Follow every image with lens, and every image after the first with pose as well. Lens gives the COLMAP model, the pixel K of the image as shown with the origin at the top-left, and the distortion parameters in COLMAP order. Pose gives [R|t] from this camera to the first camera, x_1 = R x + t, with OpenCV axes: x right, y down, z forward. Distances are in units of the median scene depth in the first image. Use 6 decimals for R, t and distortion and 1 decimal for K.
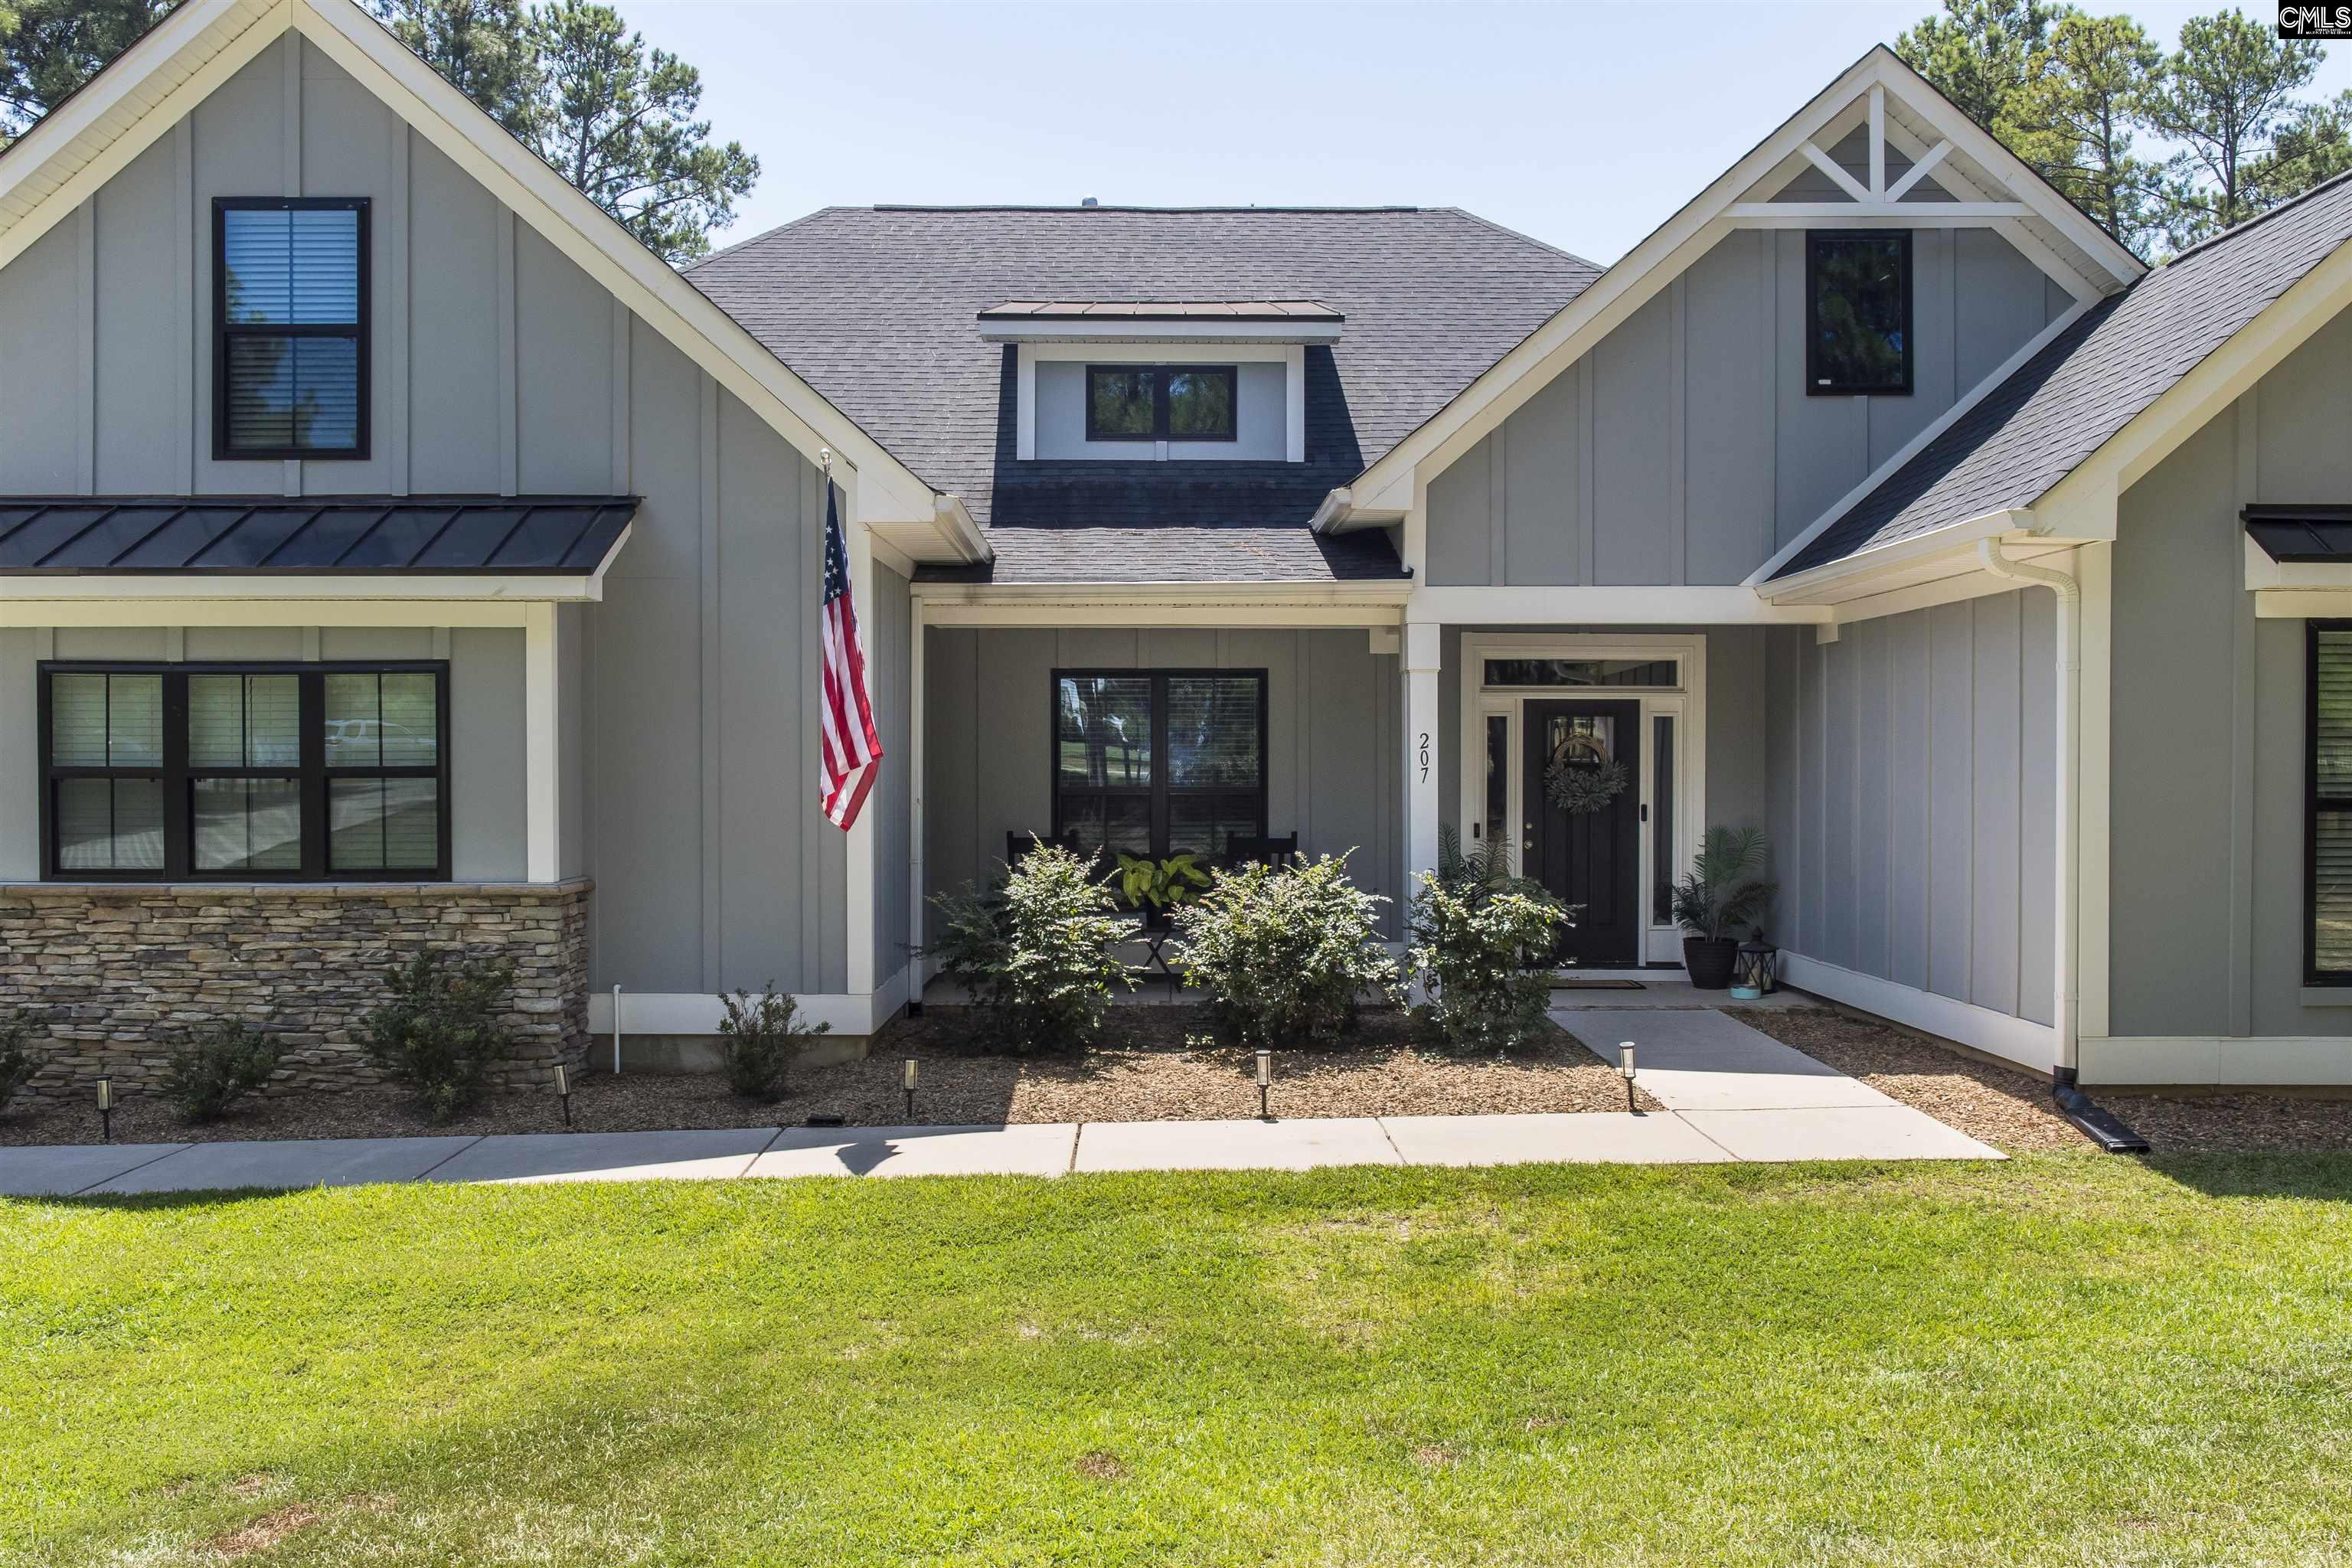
lens RADIAL K [[1939.8, 0, 1175.5], [0, 1939.8, 780.8], [0, 0, 1]] dist [-0.040095, -0.002657]
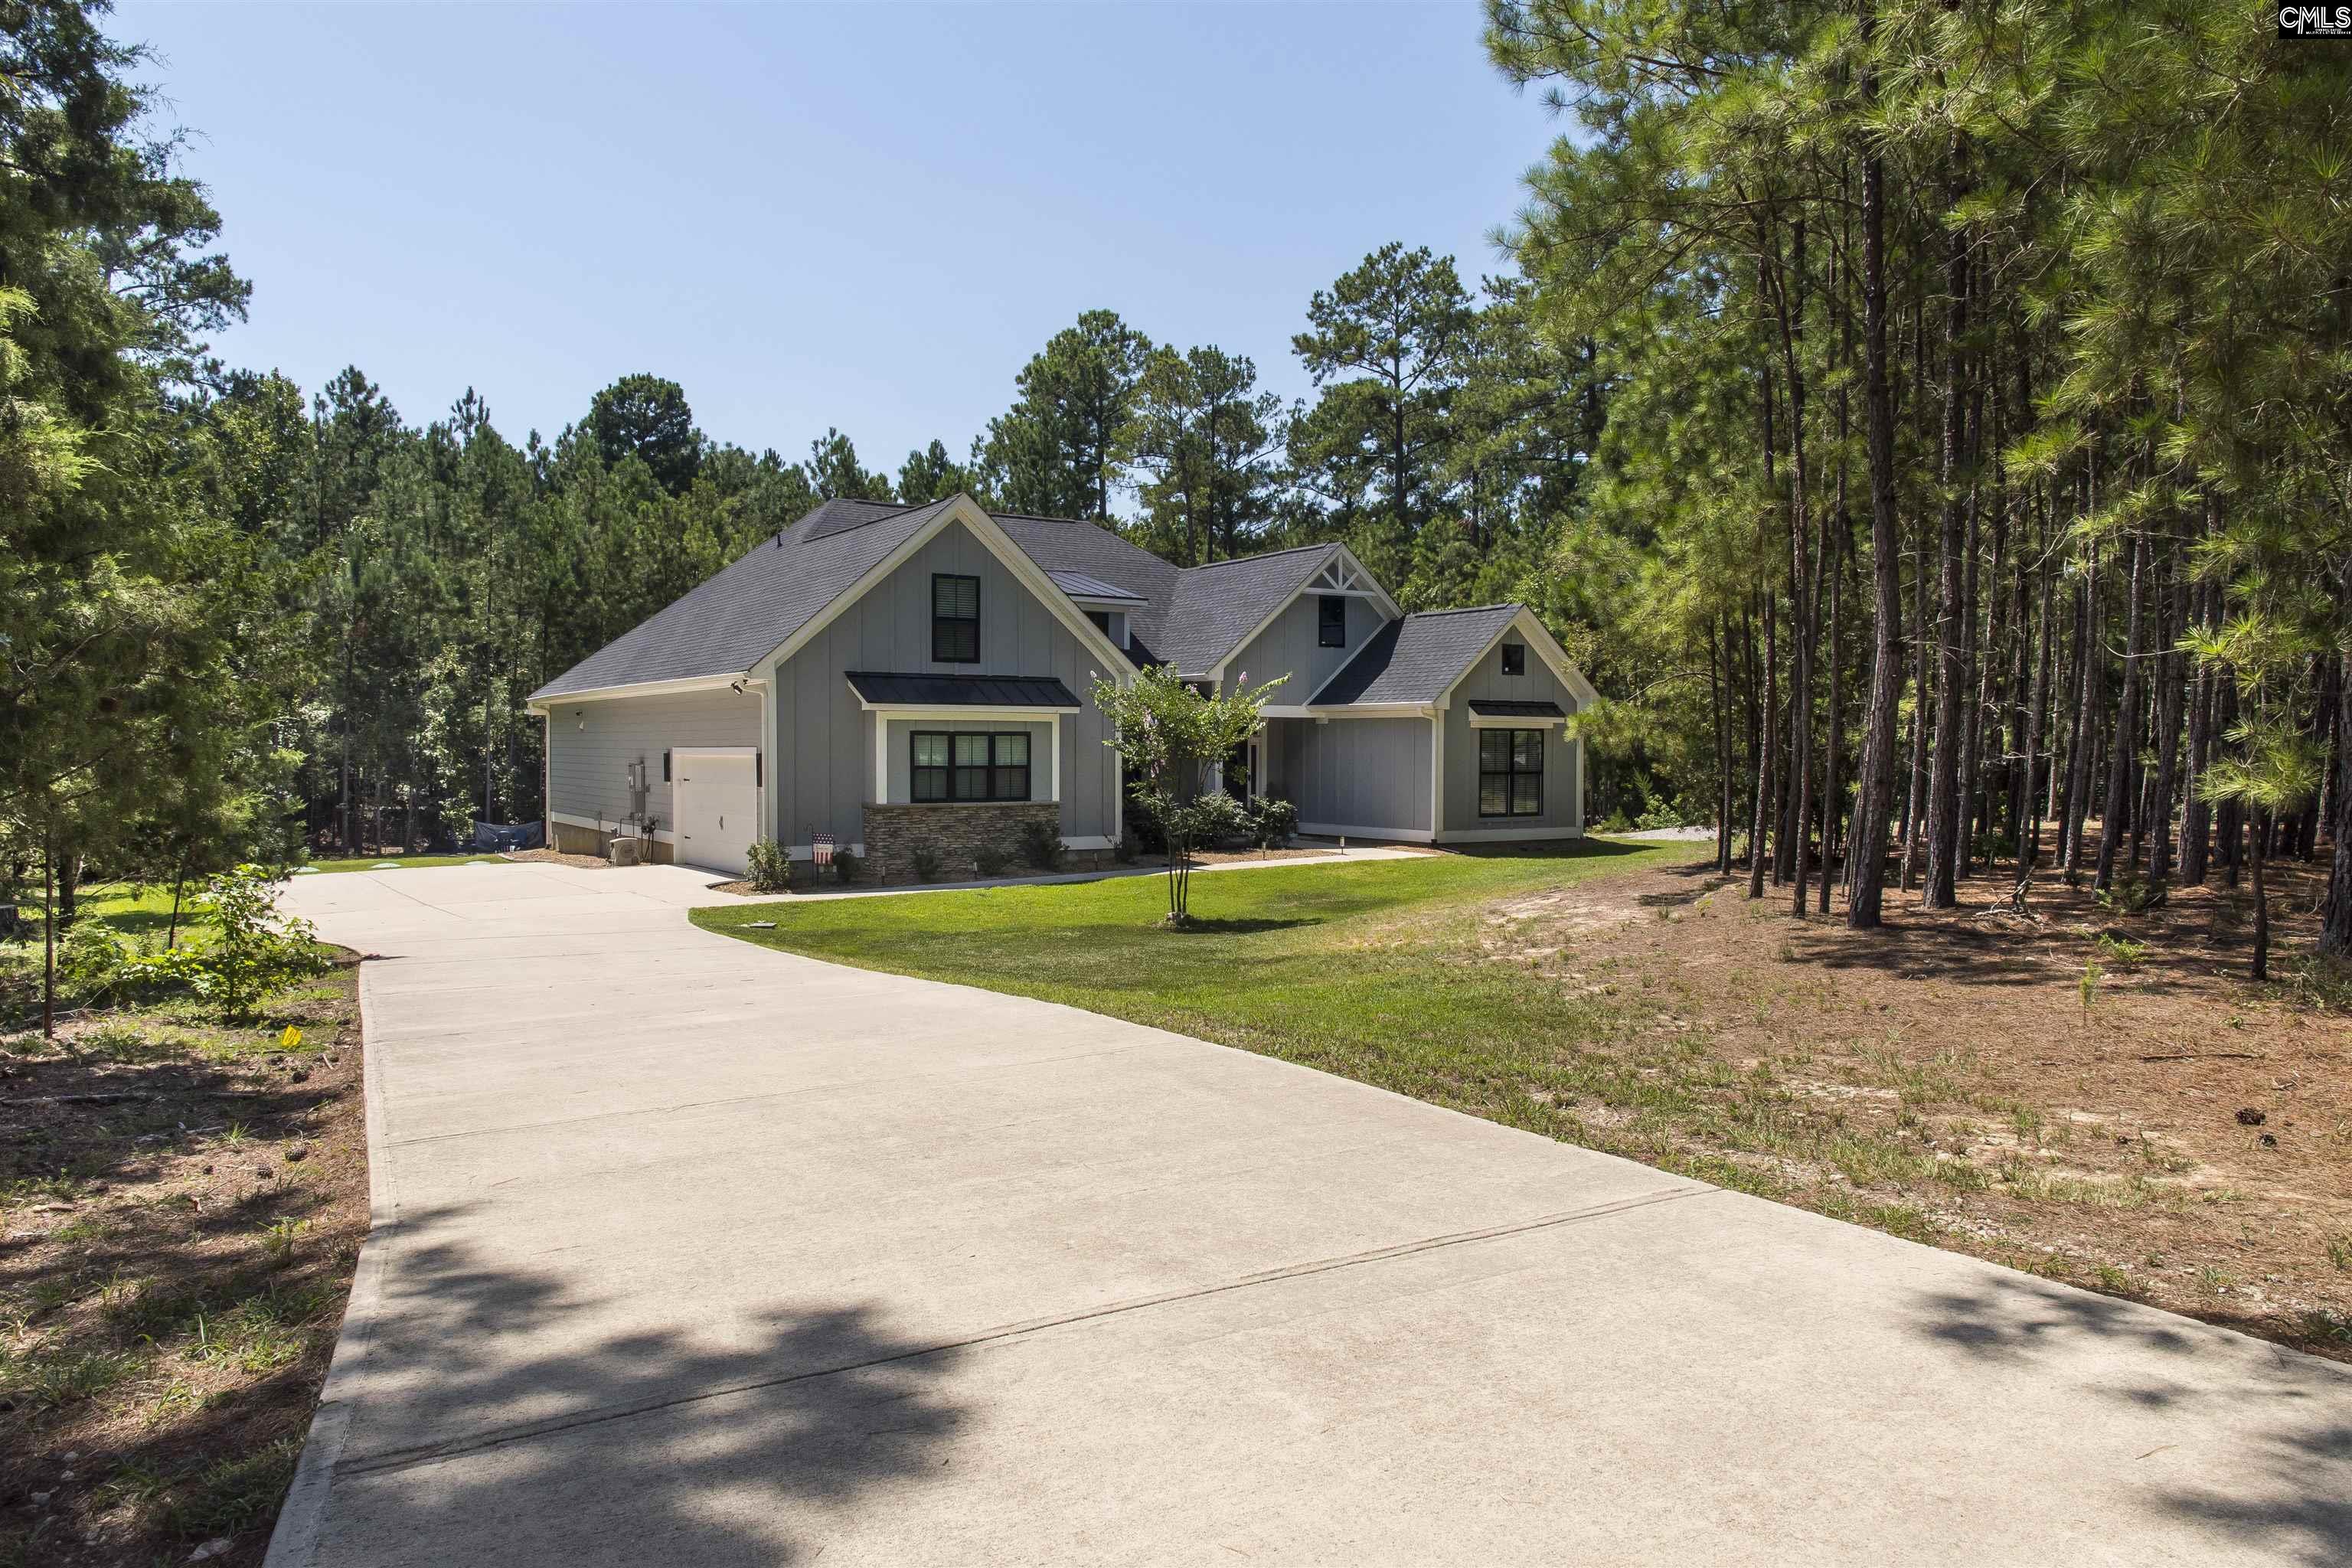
lens RADIAL K [[1607.5, 0, 1176.6], [0, 1607.5, 780.8], [0, 0, 1]] dist [0.001867, 0.000796]
pose [[0.841140, -0.008956, 0.540744, -1.607598], [0.002835, 0.999922, 0.012151, -0.013026], [-0.540810, -0.008688, 0.841100, -1.367447]]
